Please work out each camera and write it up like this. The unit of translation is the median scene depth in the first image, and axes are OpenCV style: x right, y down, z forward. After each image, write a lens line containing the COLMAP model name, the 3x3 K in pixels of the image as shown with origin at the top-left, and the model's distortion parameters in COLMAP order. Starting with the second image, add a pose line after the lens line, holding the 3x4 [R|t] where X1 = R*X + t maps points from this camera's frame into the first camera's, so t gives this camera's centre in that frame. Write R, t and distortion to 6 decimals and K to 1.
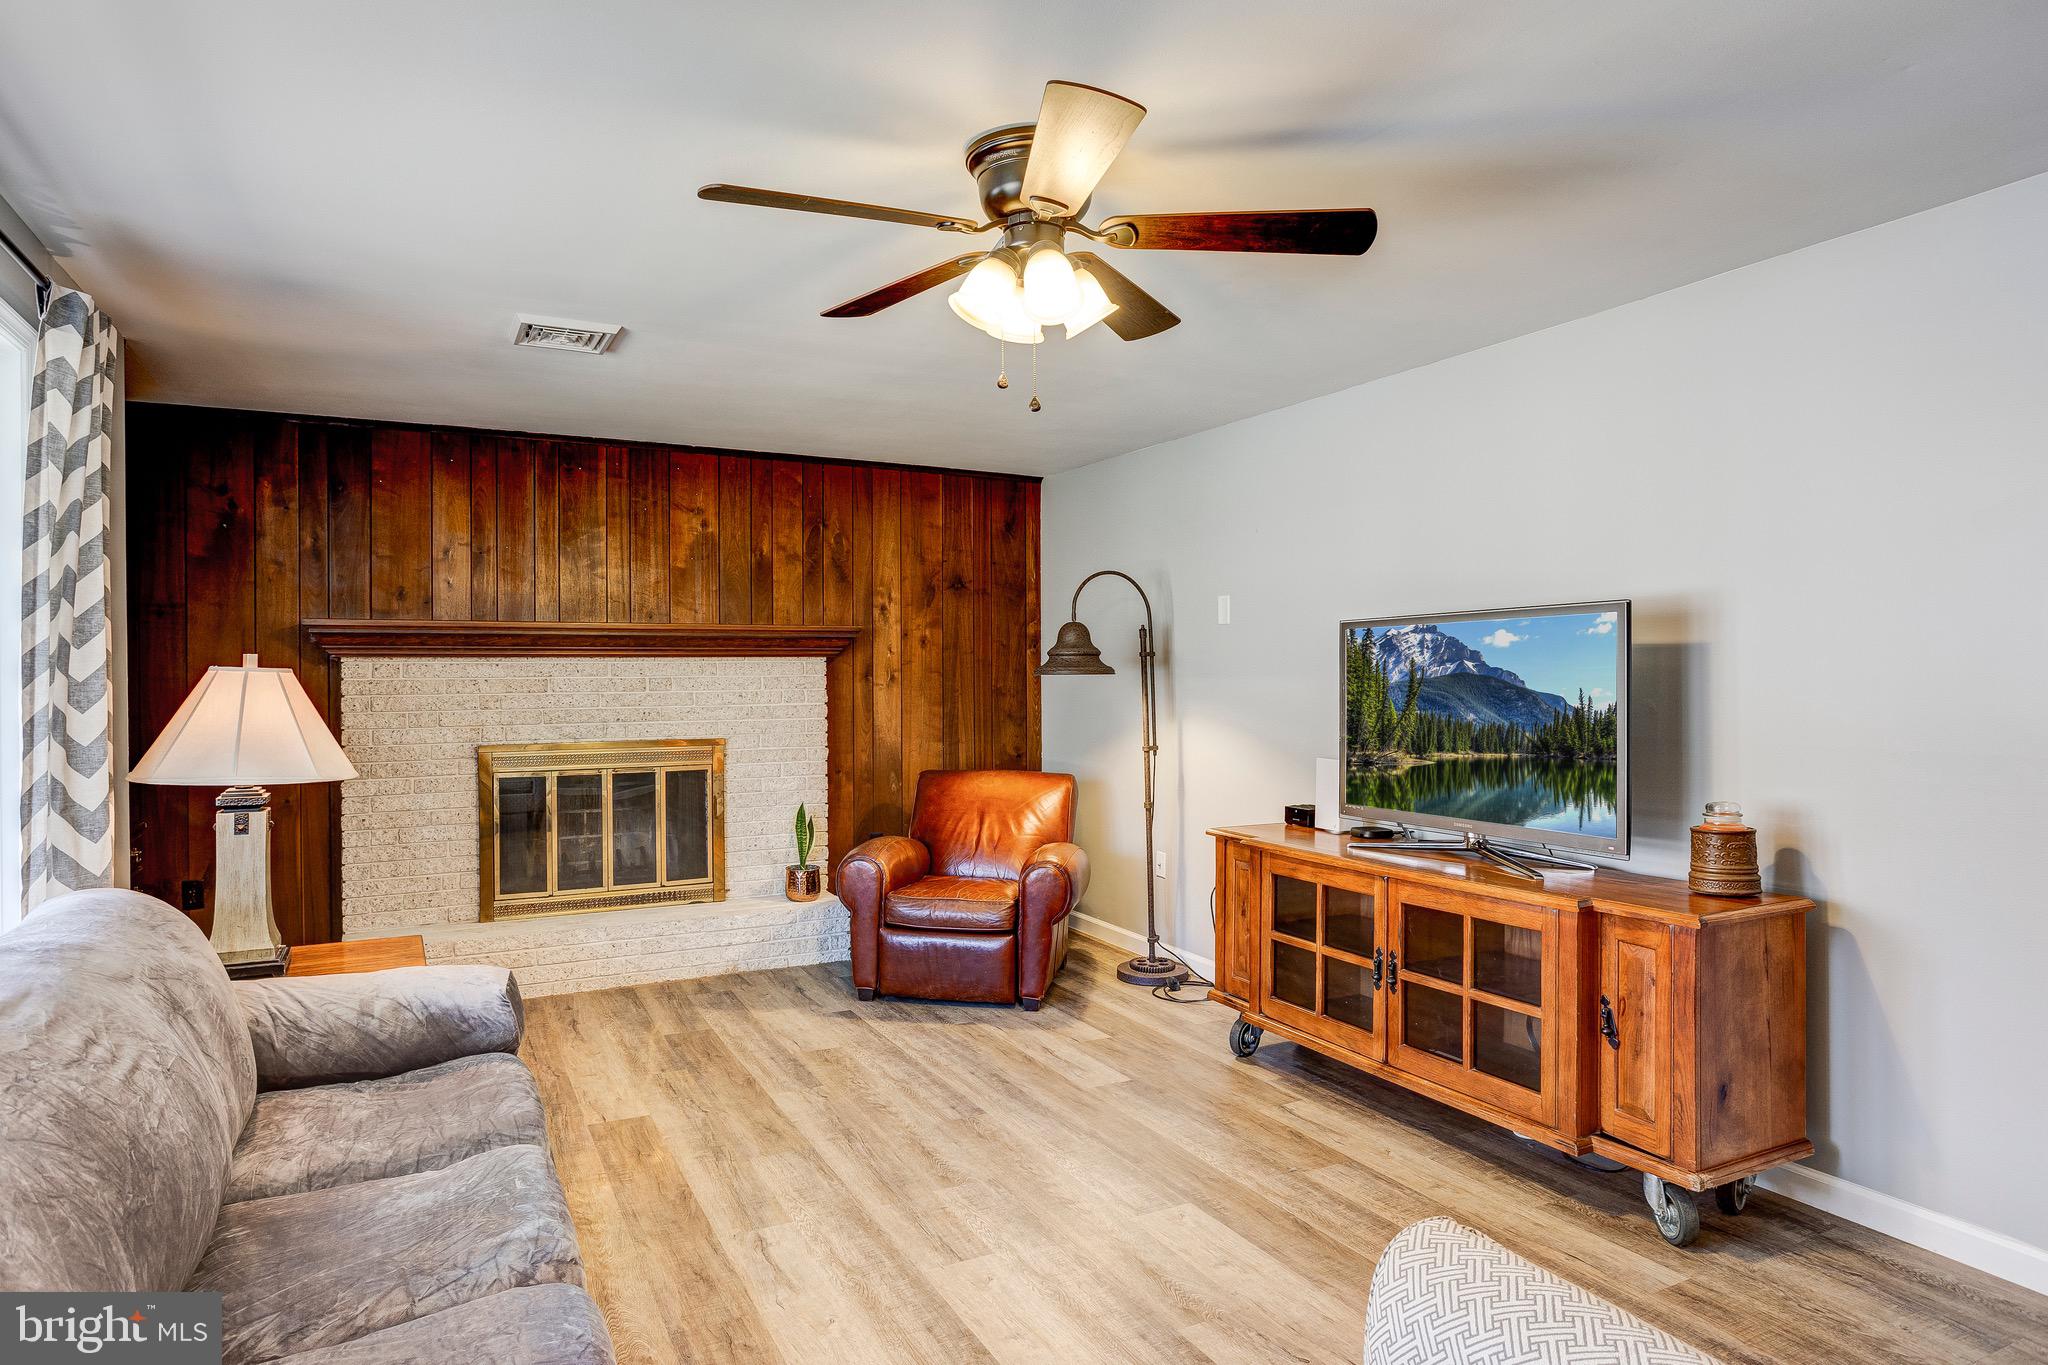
lens RADIAL K [[1153.6, 0, 1024.0], [0, 1153.6, 682.5], [0, 0, 1]] dist [-0.056918, 0.042209]
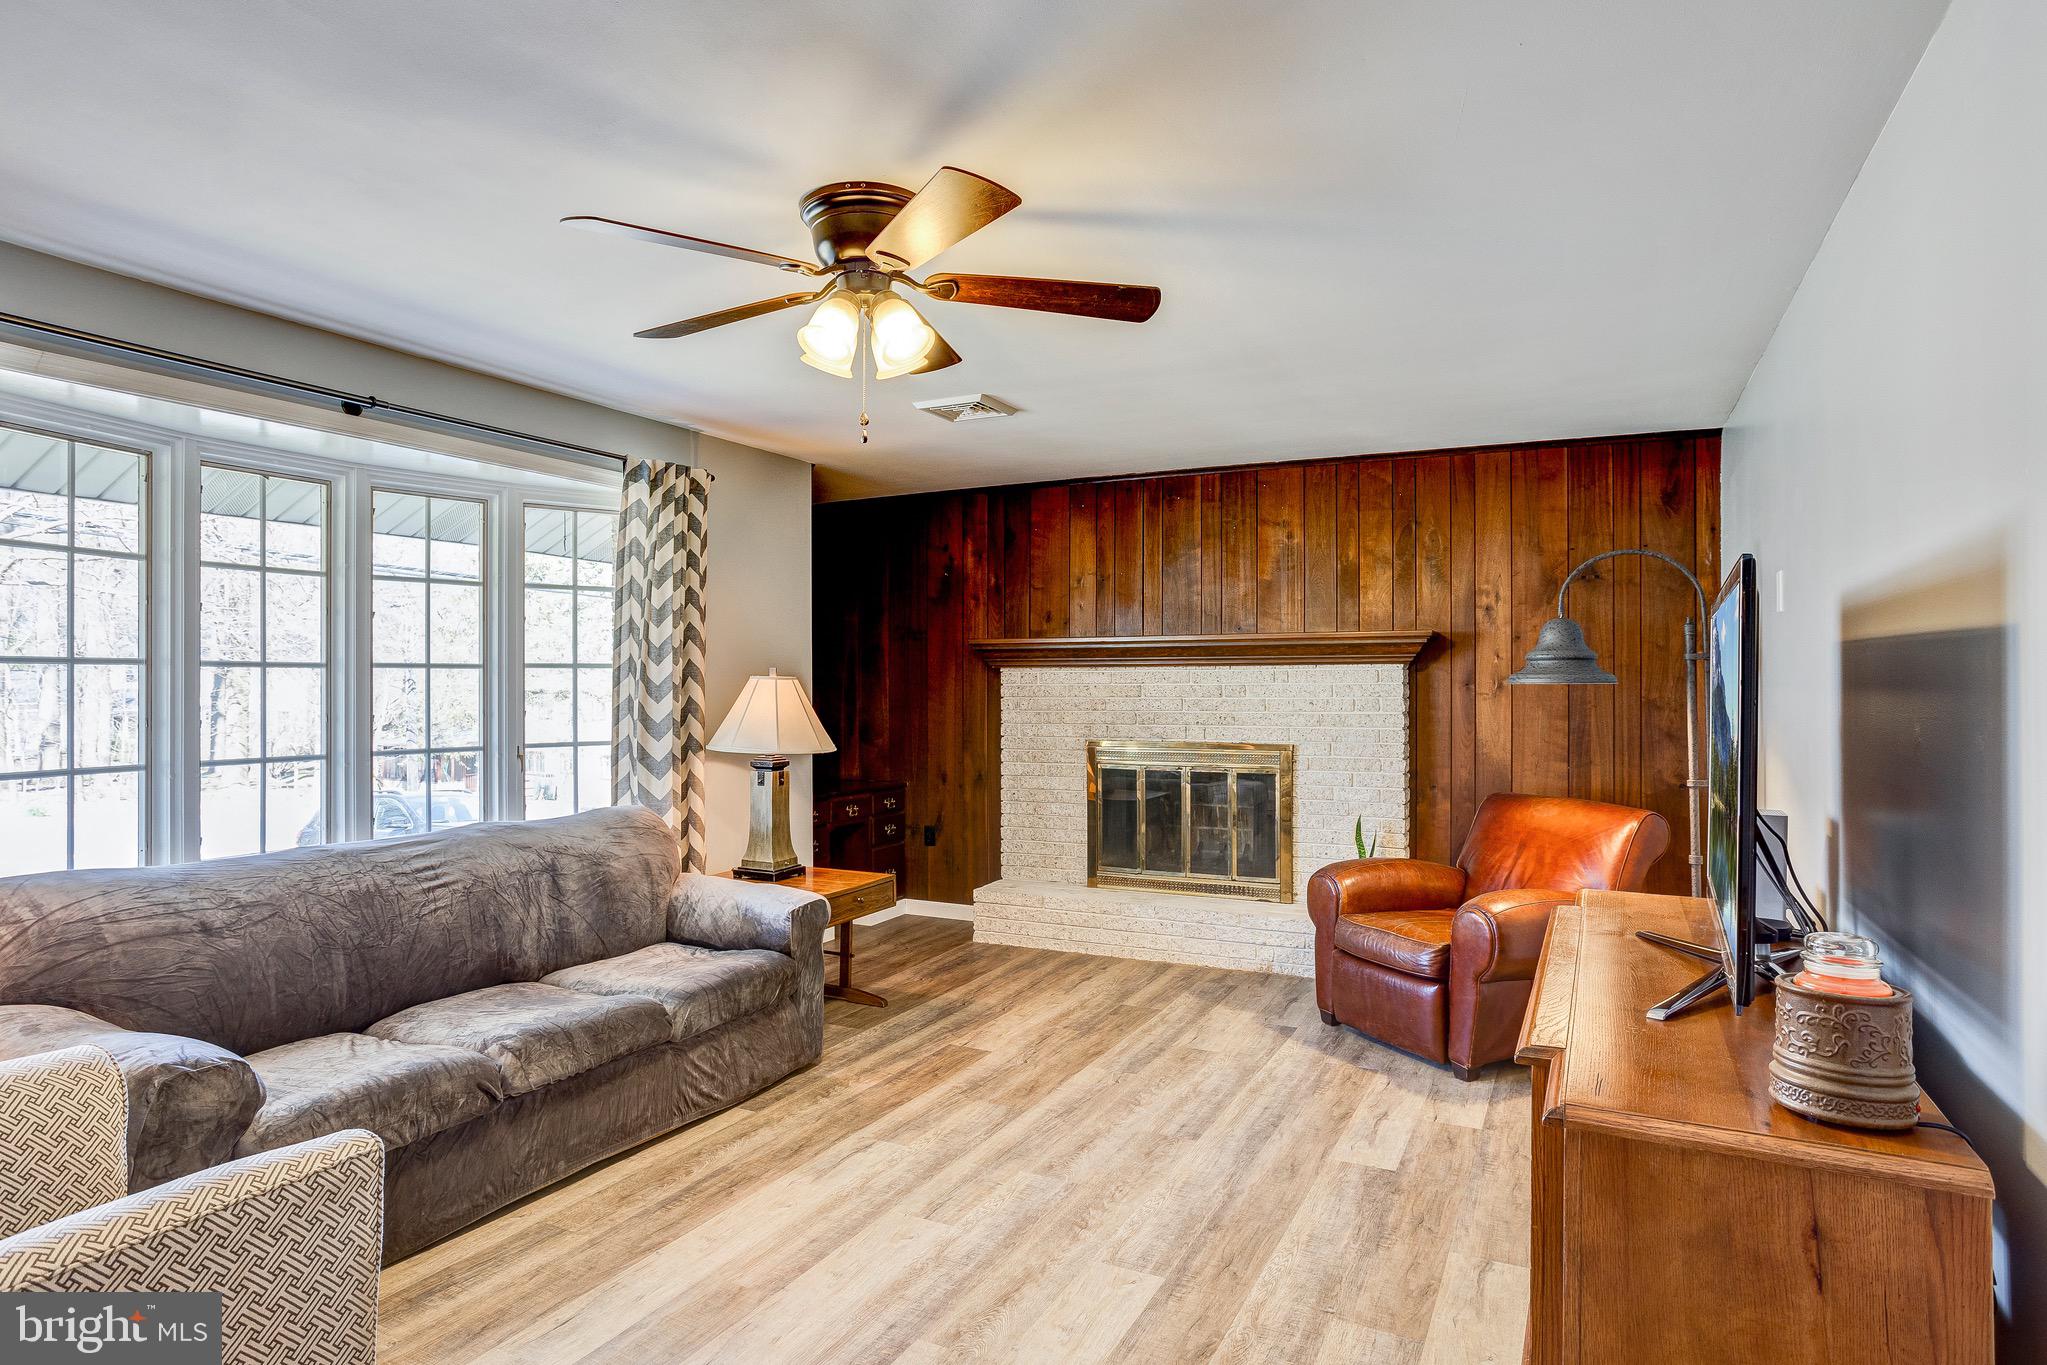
lens RADIAL K [[1153.0, 0, 1023.5], [0, 1153.0, 682.5], [0, 0, 1]] dist [-0.056918, 0.042209]
pose [[0.586704, 0.003576, -0.809794, 0.500952], [-0.008293, 0.999964, -0.001592, -0.003434], [0.809759, 0.007650, 0.586713, 0.243553]]
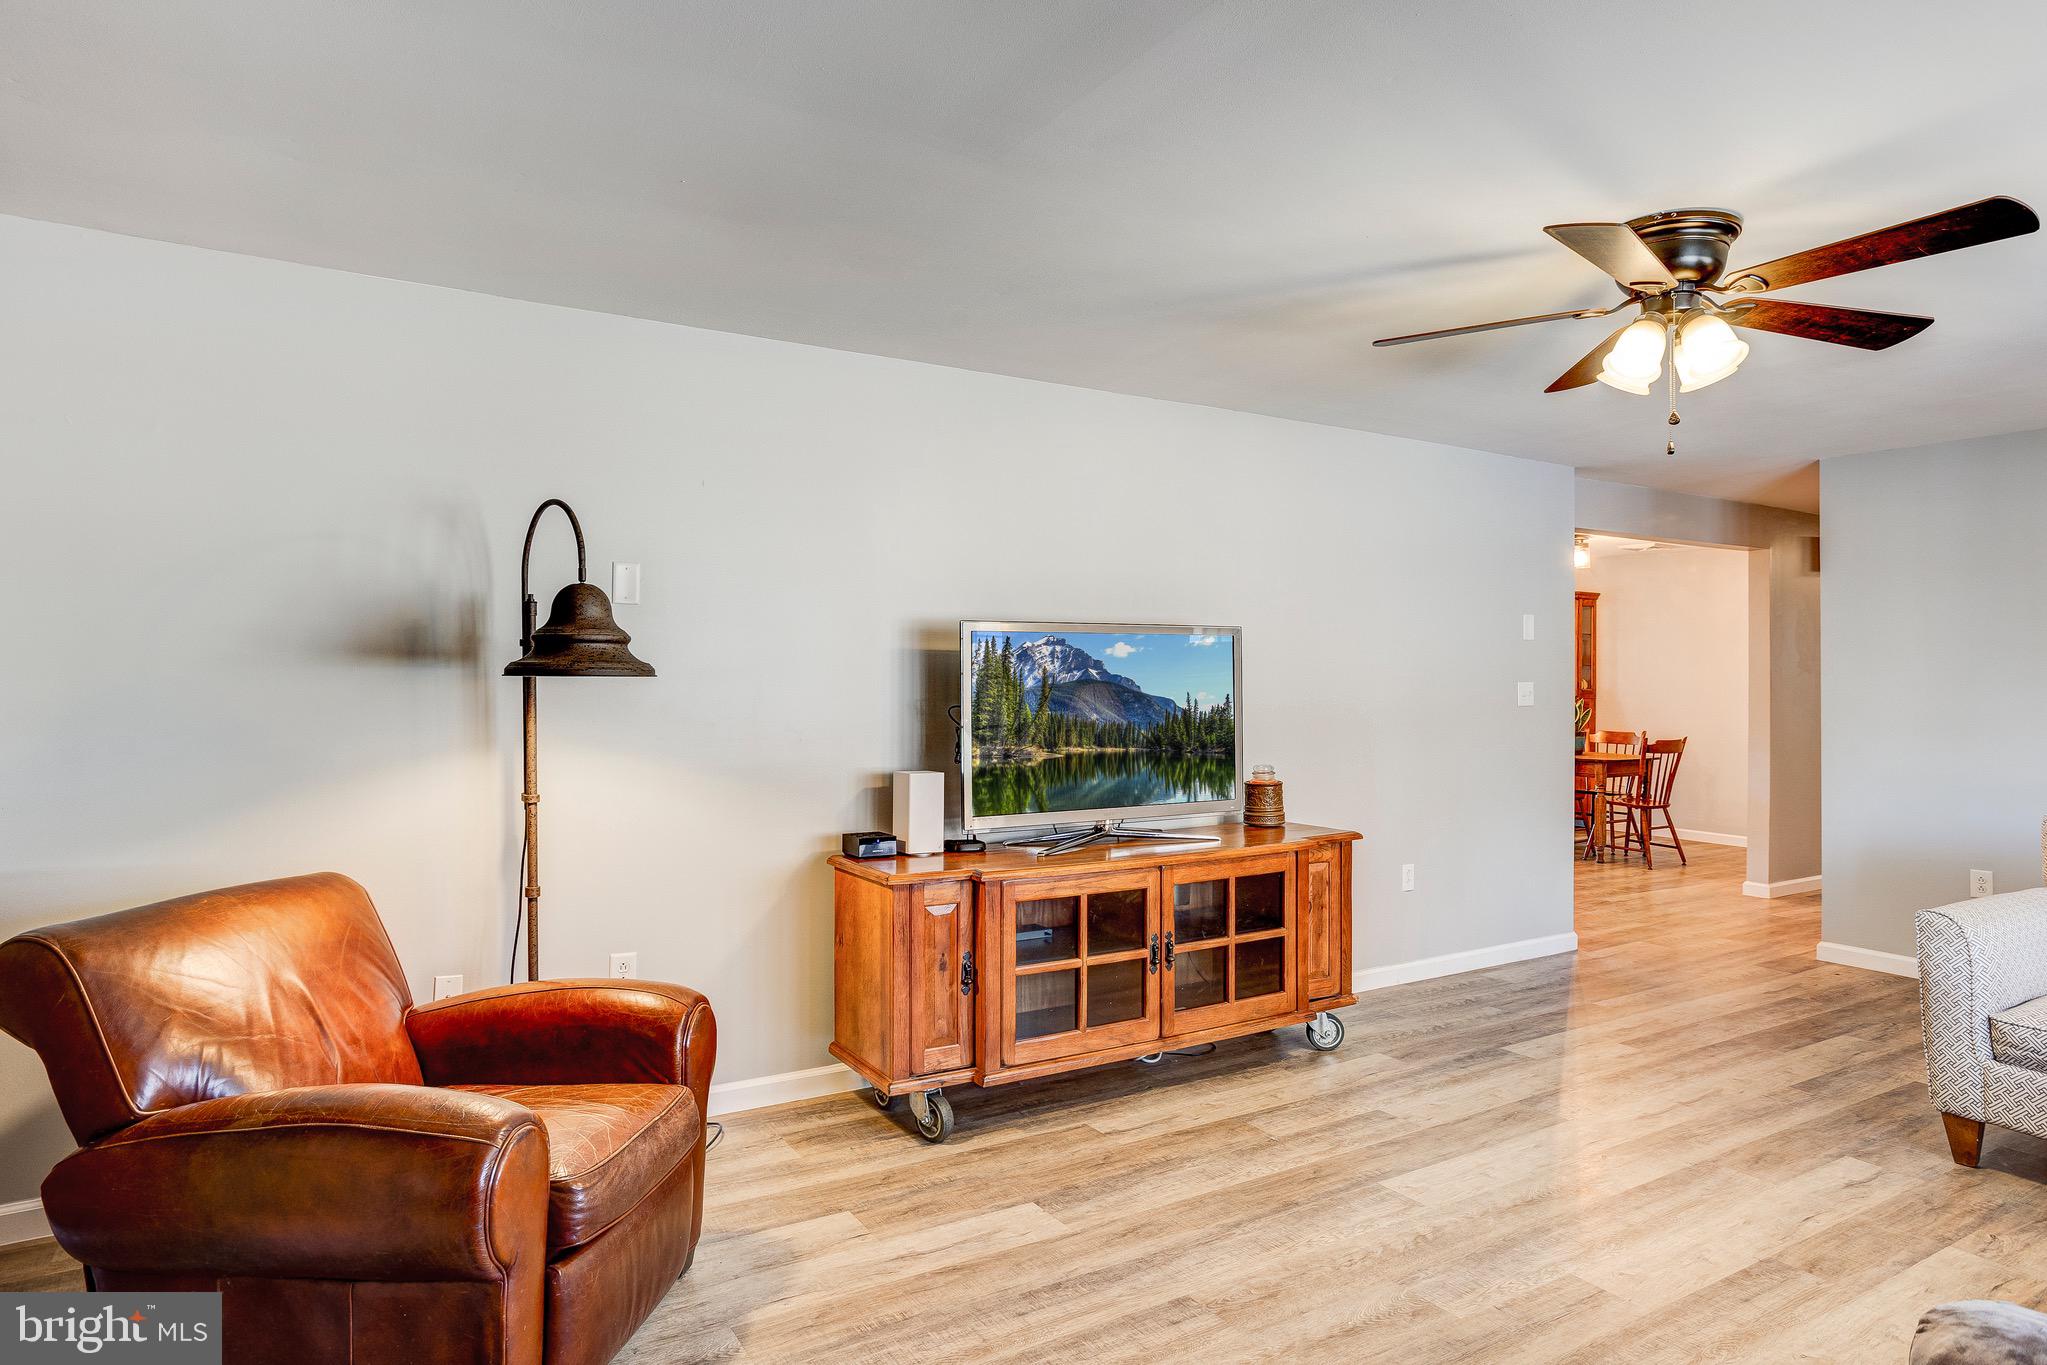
lens RADIAL K [[1149.6, 0, 980.2], [0, 1149.6, 675.1], [0, 0, 1]] dist [-0.041895, 0.025713]
pose [[-0.028110, 0.012078, 0.999532, -0.562576], [0.004454, 0.999919, -0.011957, 0.000249], [-0.999595, 0.004116, -0.028162, 0.875743]]
